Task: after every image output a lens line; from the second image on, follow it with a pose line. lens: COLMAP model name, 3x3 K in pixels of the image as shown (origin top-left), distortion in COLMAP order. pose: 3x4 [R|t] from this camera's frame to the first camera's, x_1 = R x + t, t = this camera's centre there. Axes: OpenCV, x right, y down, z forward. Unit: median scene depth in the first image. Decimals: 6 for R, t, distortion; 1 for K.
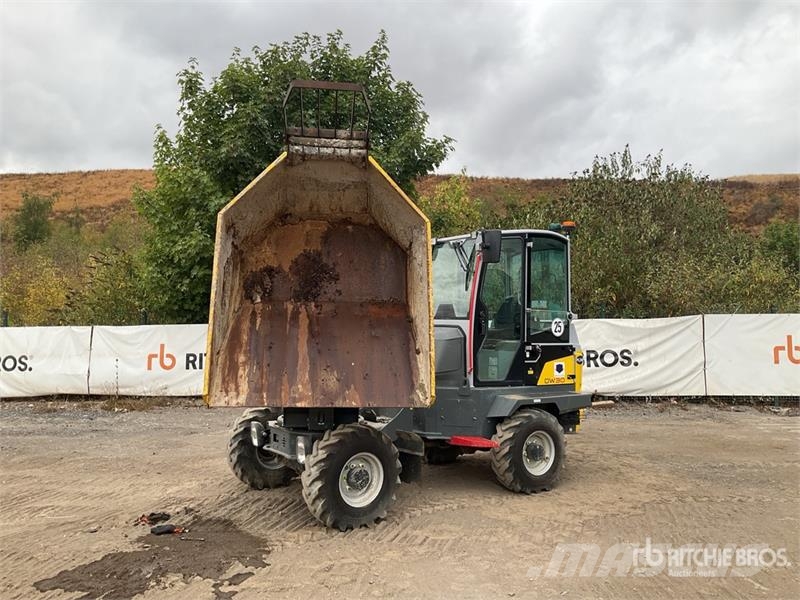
lens RADIAL K [[663.5, 0, 404.6], [0, 663.5, 301.4], [0, 0, 1]] dist [0.066446, -0.118909]
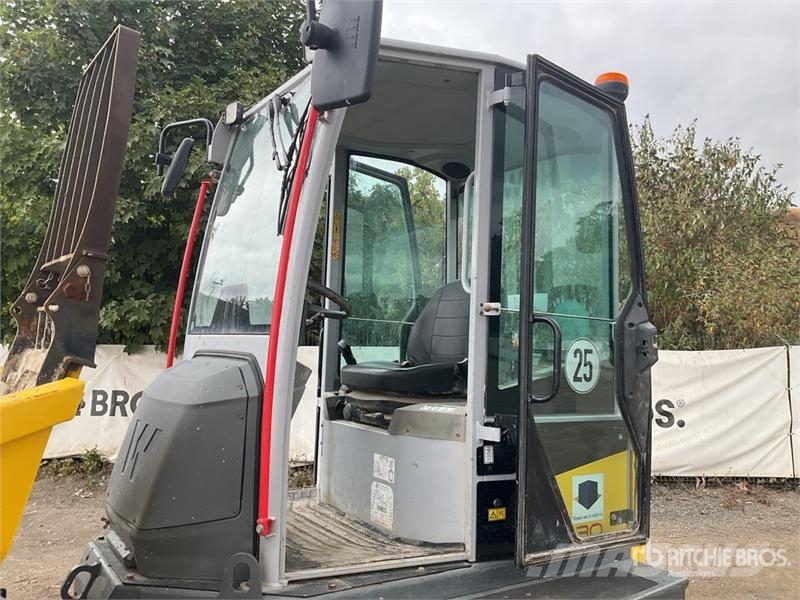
lens RADIAL K [[663.5, 0, 393.9], [0, 663.5, 302.3], [0, 0, 1]] dist [0.066446, -0.118909]
pose [[0.999758, 0.021641, 0.004033, 0.079914], [-0.021454, 0.998897, -0.041761, 0.013637], [-0.004932, 0.041664, 0.999119, 0.398323]]
